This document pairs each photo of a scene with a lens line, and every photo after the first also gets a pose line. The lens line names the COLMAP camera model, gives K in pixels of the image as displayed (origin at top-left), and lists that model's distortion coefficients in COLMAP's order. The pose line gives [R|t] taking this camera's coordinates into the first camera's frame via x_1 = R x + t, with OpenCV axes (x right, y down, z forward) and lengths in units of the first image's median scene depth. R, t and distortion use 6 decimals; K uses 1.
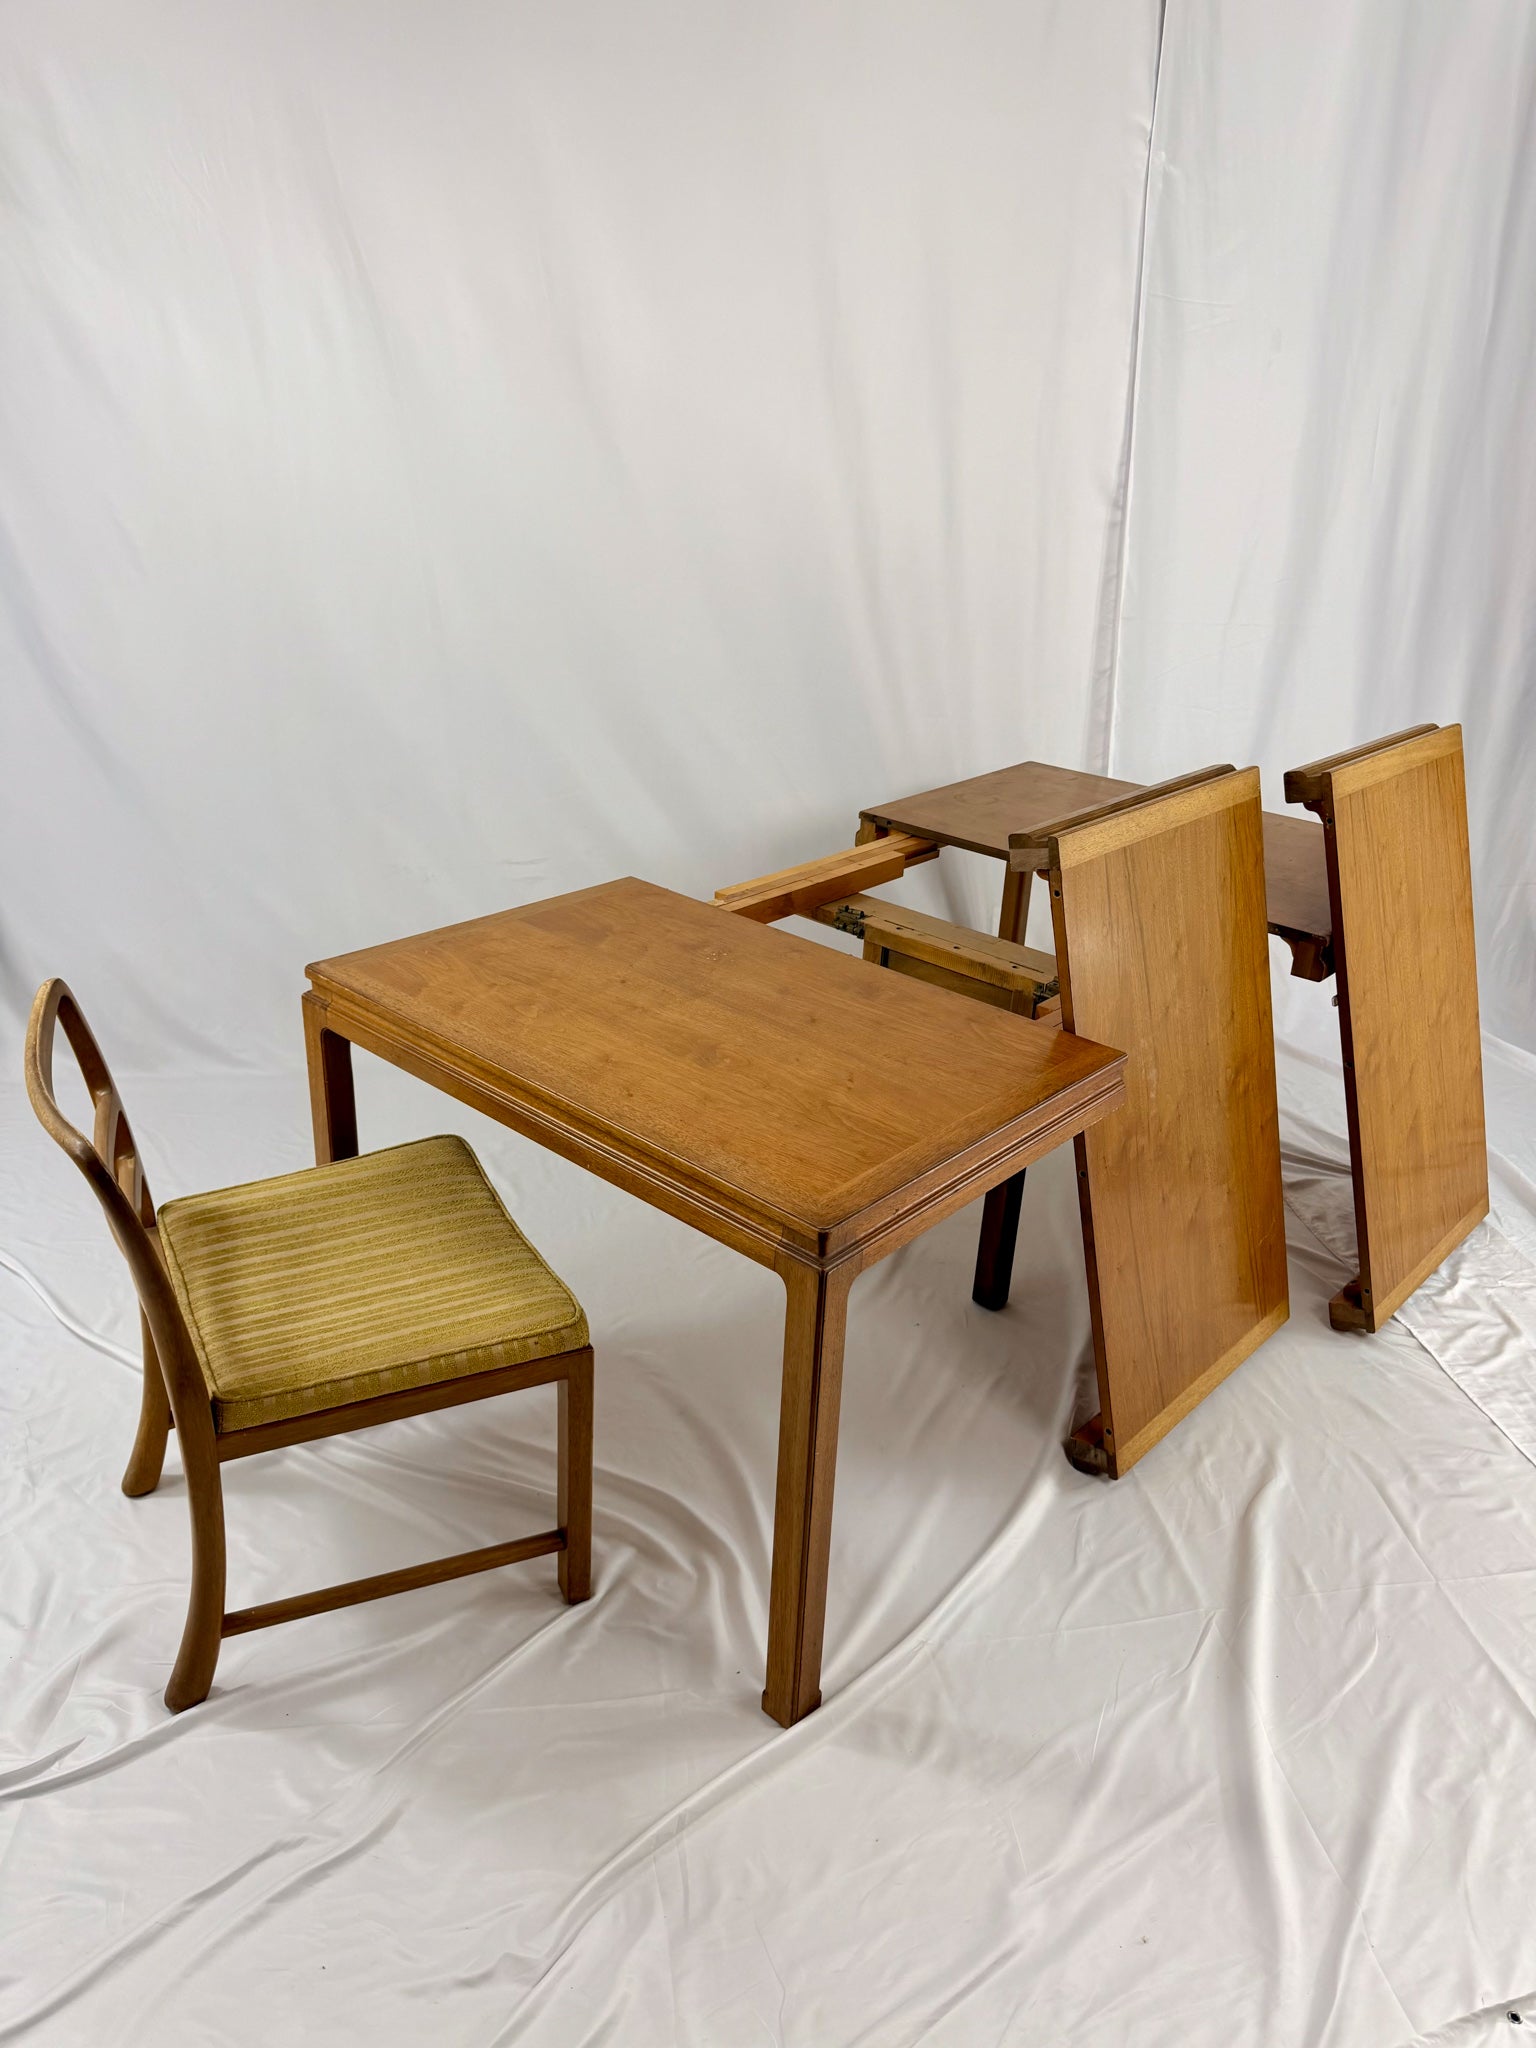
lens RADIAL K [[1439.9, 0, 768.0], [0, 1439.9, 1024.0], [0, 0, 1]] dist [0.135511, -0.001101]
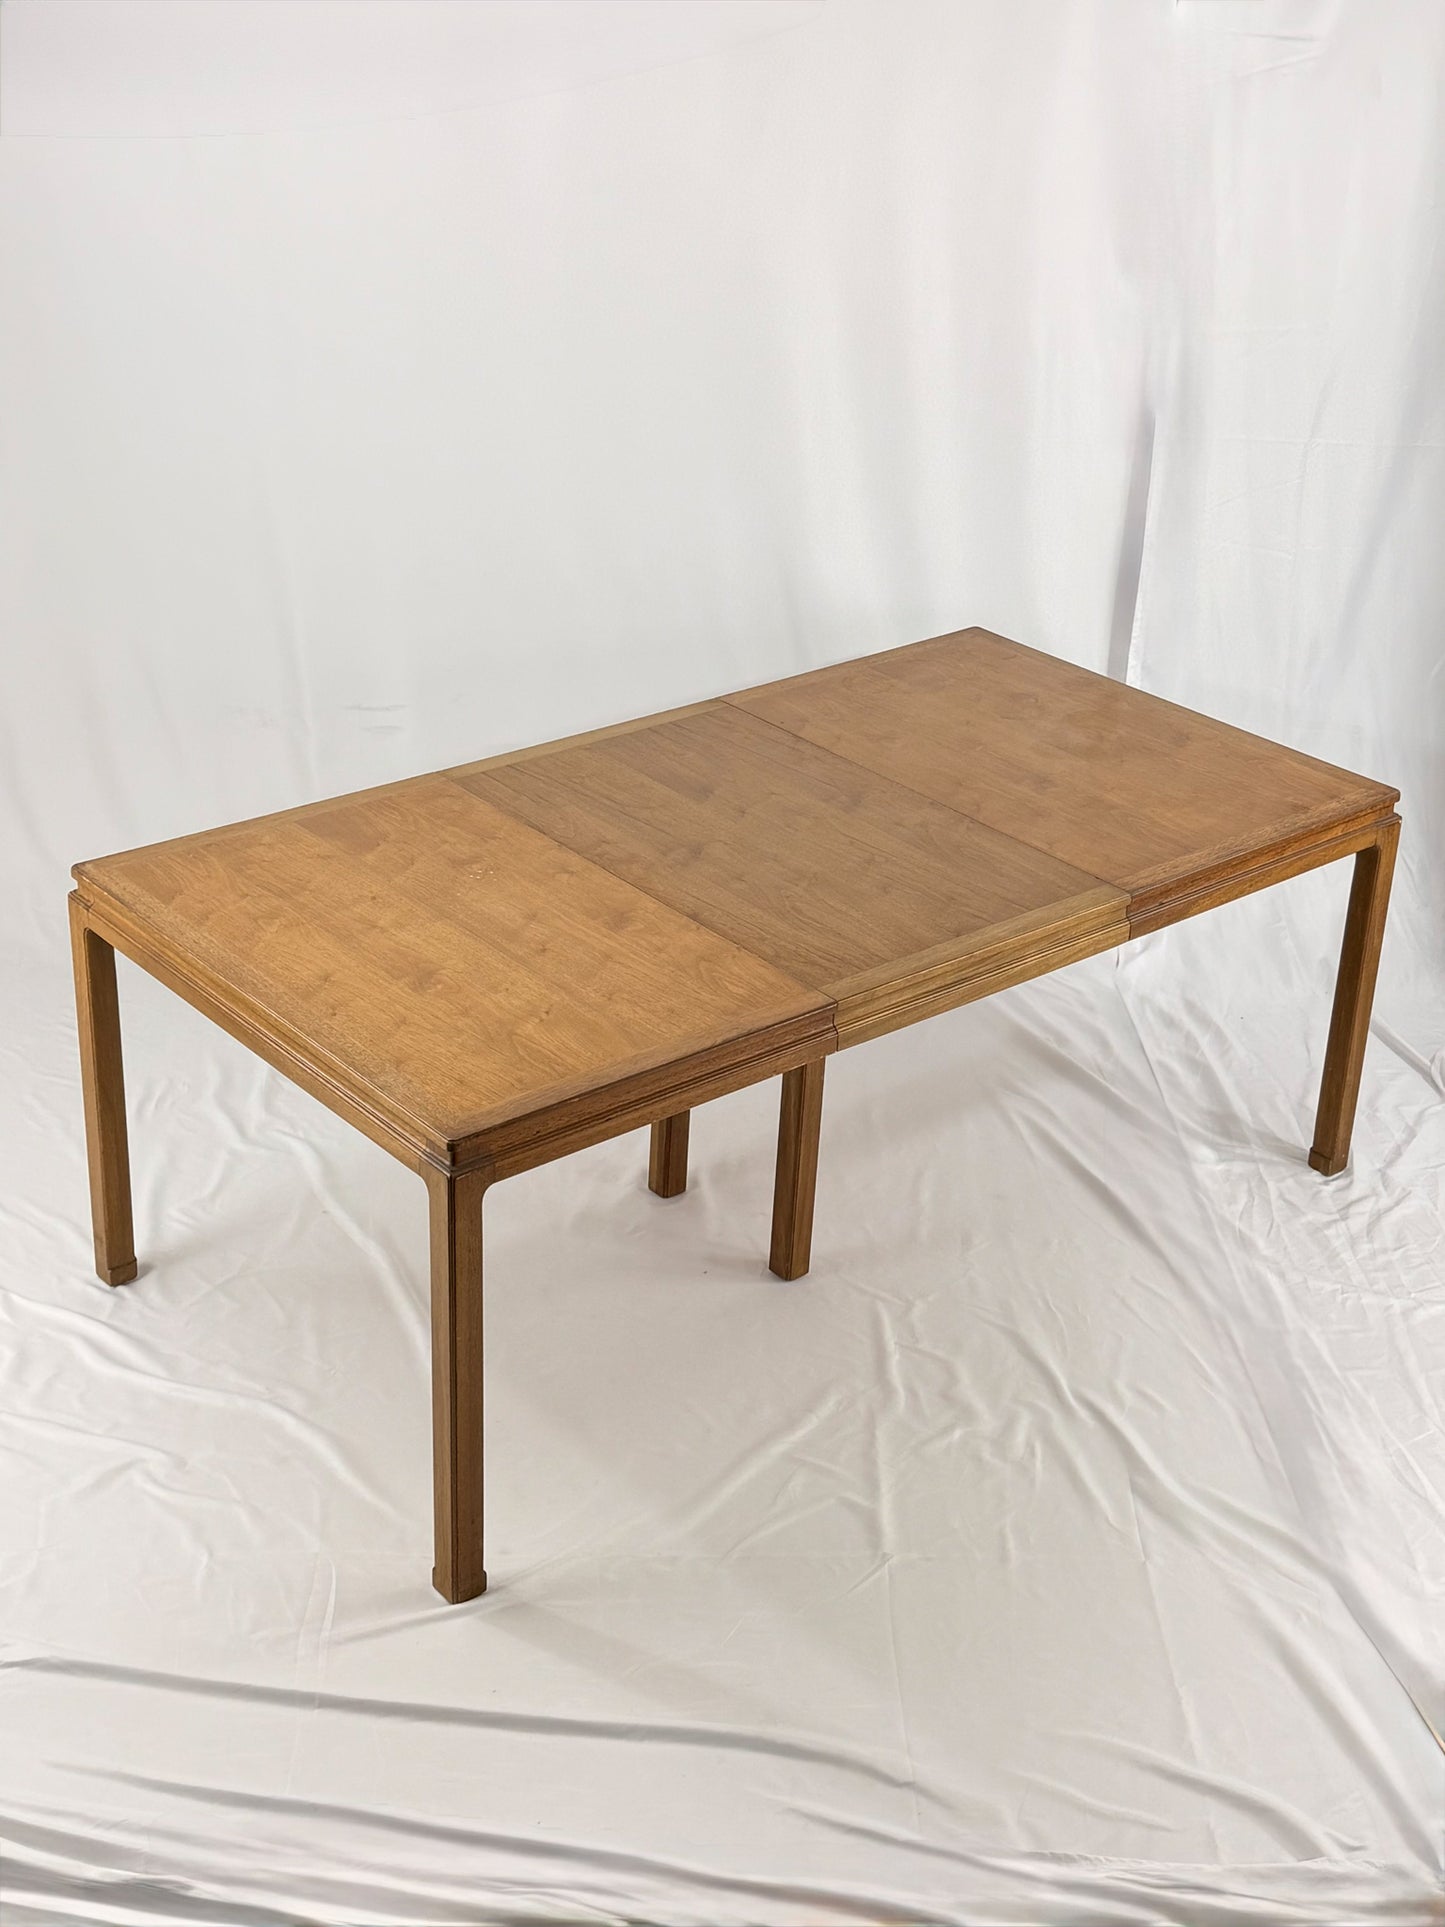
lens RADIAL K [[2679.6, 0, 716.4], [0, 2679.6, 938.1], [0, 0, 1]] dist [0.134300, -0.030900]
pose [[0.988869, 0.058858, -0.136654, 0.420885], [-0.054938, 0.997968, 0.032280, -0.080818], [0.138276, -0.024414, 0.990093, -0.873884]]
